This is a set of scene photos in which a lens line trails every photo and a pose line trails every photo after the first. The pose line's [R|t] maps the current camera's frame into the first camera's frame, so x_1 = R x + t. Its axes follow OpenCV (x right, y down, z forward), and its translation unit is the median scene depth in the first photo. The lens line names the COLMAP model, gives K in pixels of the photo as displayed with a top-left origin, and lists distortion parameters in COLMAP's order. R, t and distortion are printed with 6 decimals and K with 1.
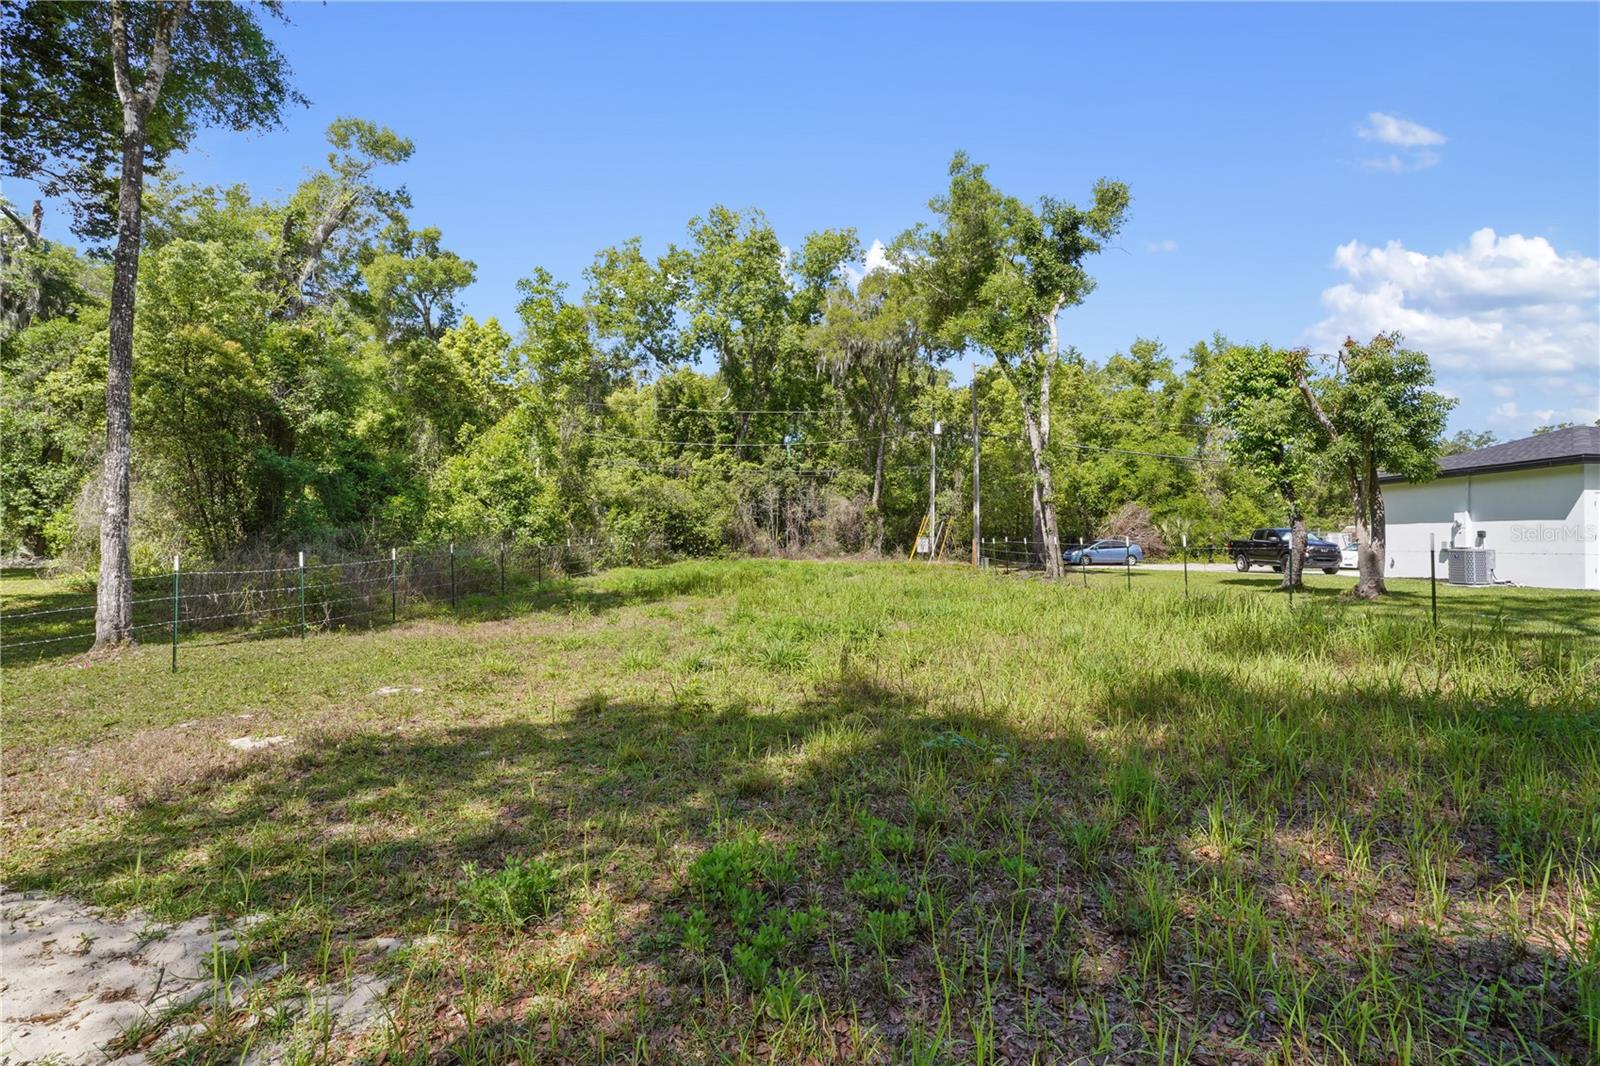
lens RADIAL K [[782.5, 0, 799.1], [0, 782.5, 542.2], [0, 0, 1]] dist [-0.080567, 0.034770]
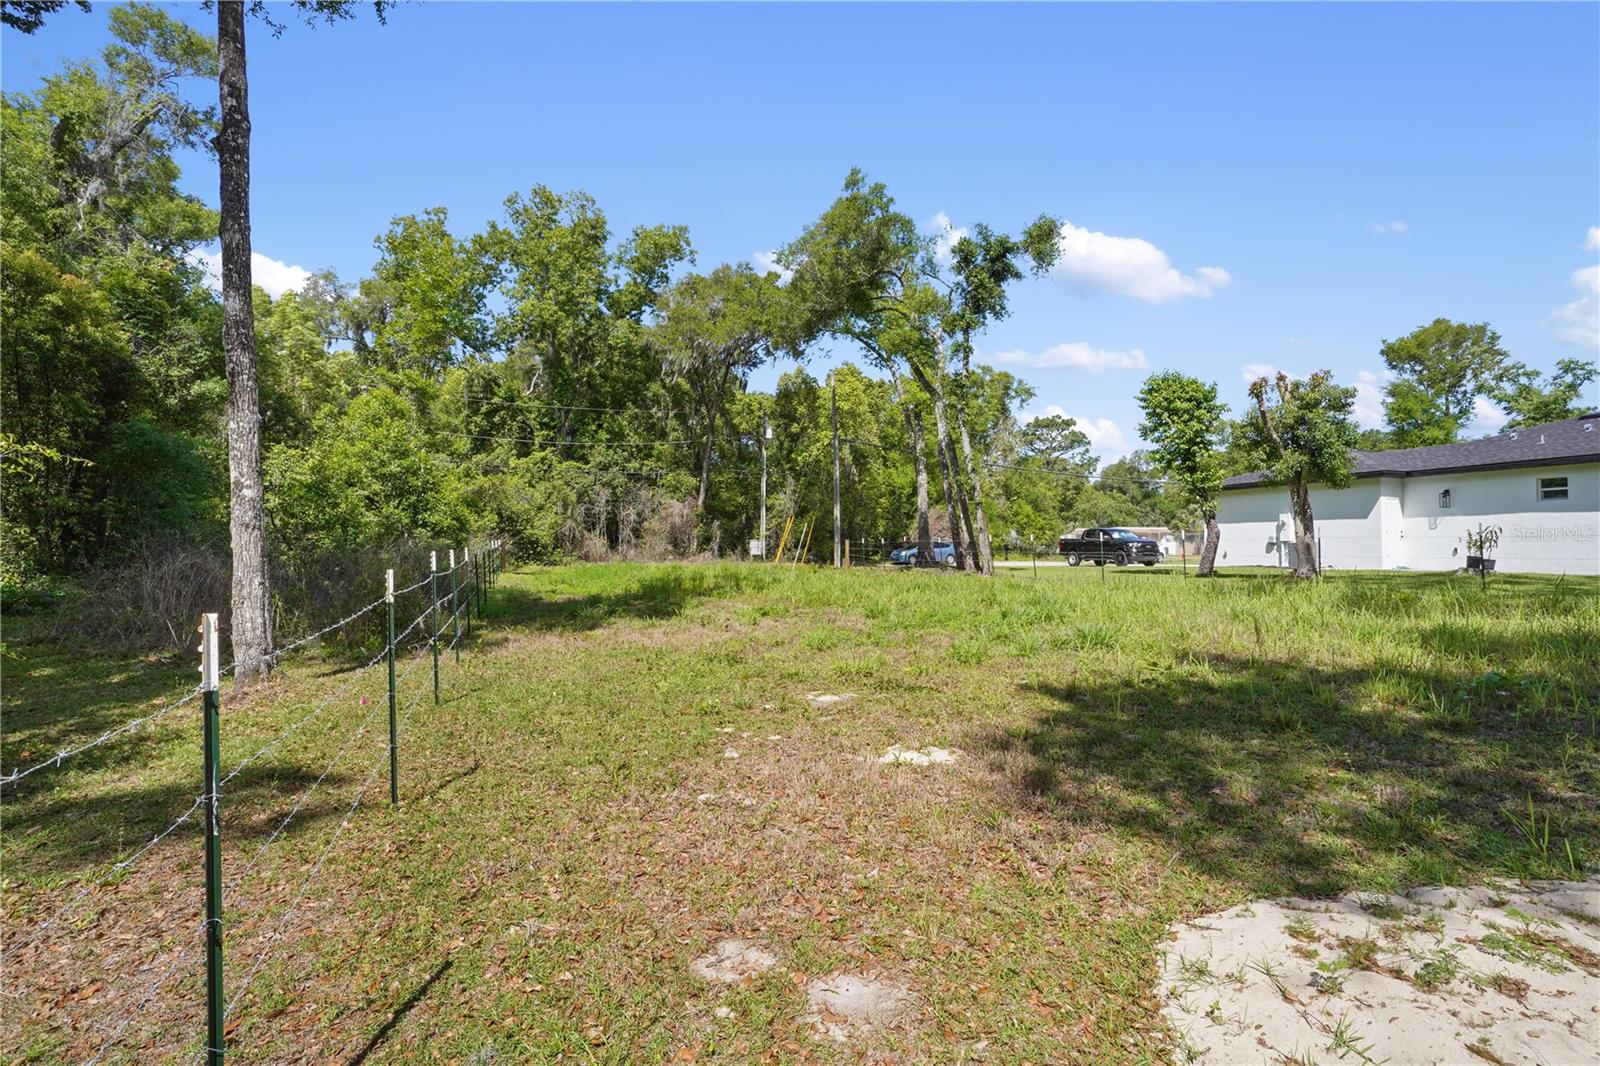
lens RADIAL K [[782.5, 0, 799.1], [0, 782.5, 542.2], [0, 0, 1]] dist [-0.080567, 0.034770]
pose [[0.939320, -0.007502, 0.342960, -0.134739], [0.009945, 0.999936, -0.005364, 0.003010], [-0.342898, 0.008449, 0.939335, 0.025904]]
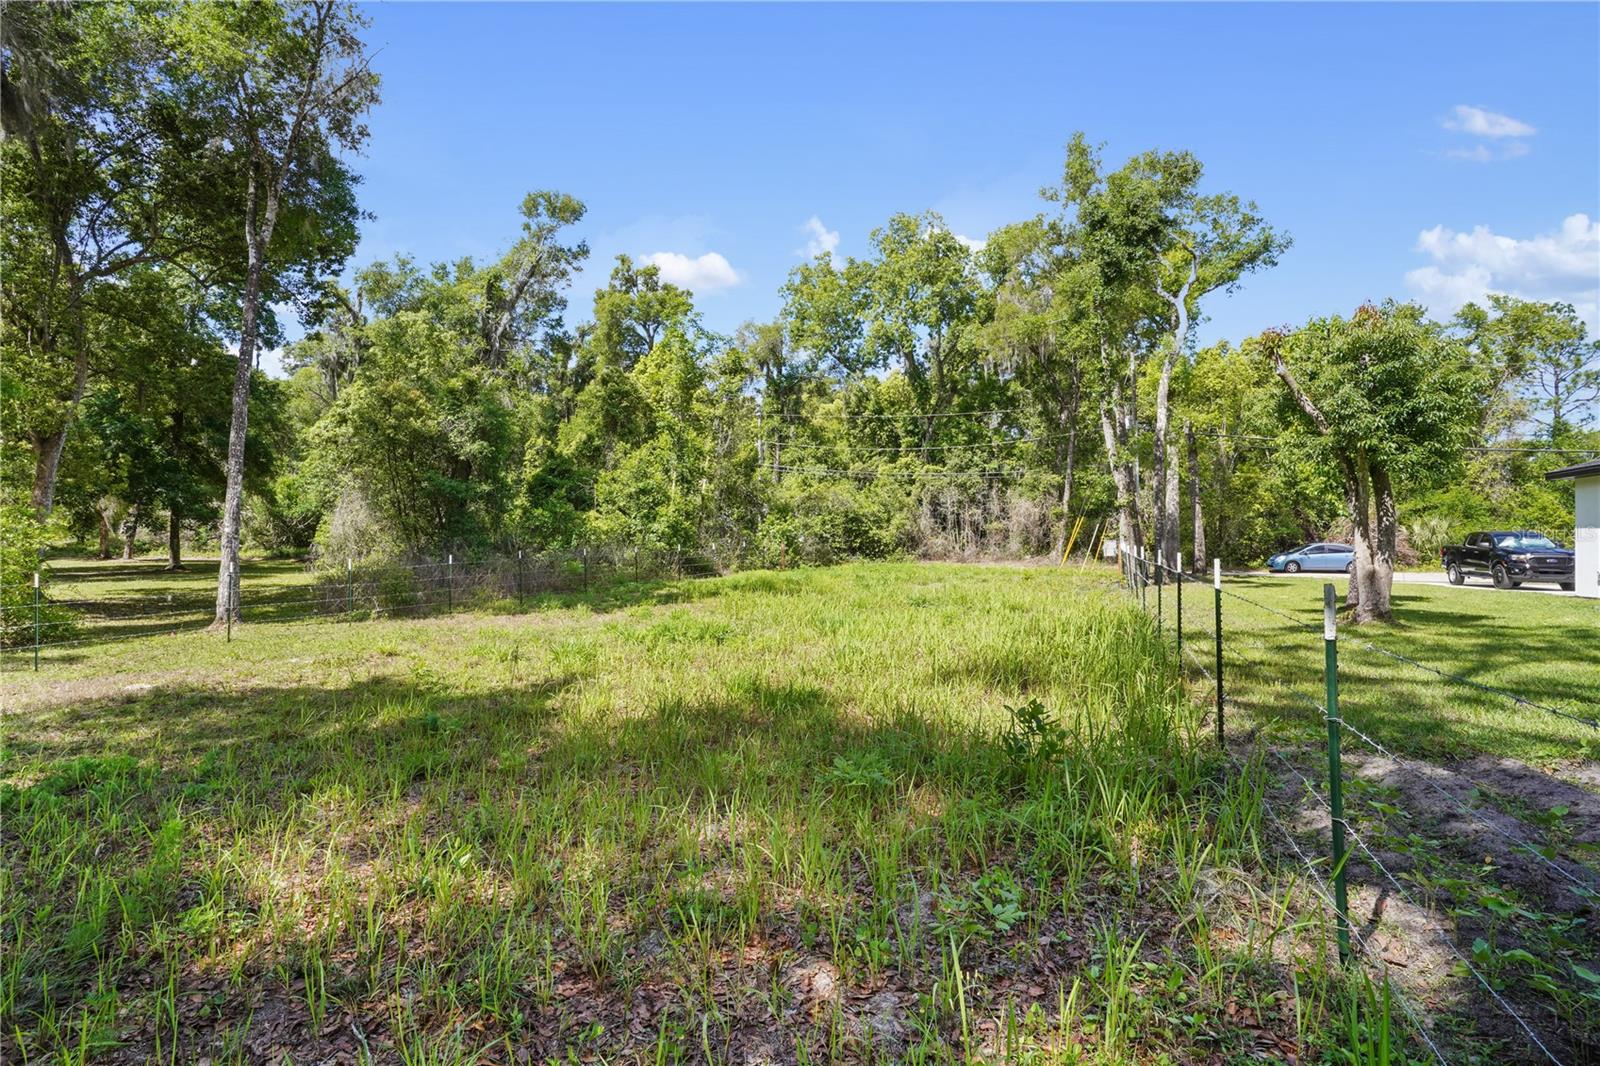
lens RADIAL K [[782.5, 0, 799.1], [0, 782.5, 542.2], [0, 0, 1]] dist [-0.080567, 0.034770]
pose [[0.937699, 0.001026, -0.347447, 0.127761], [-0.000796, 0.999999, 0.000807, -0.004105], [0.347448, -0.000480, 0.937699, 0.001925]]
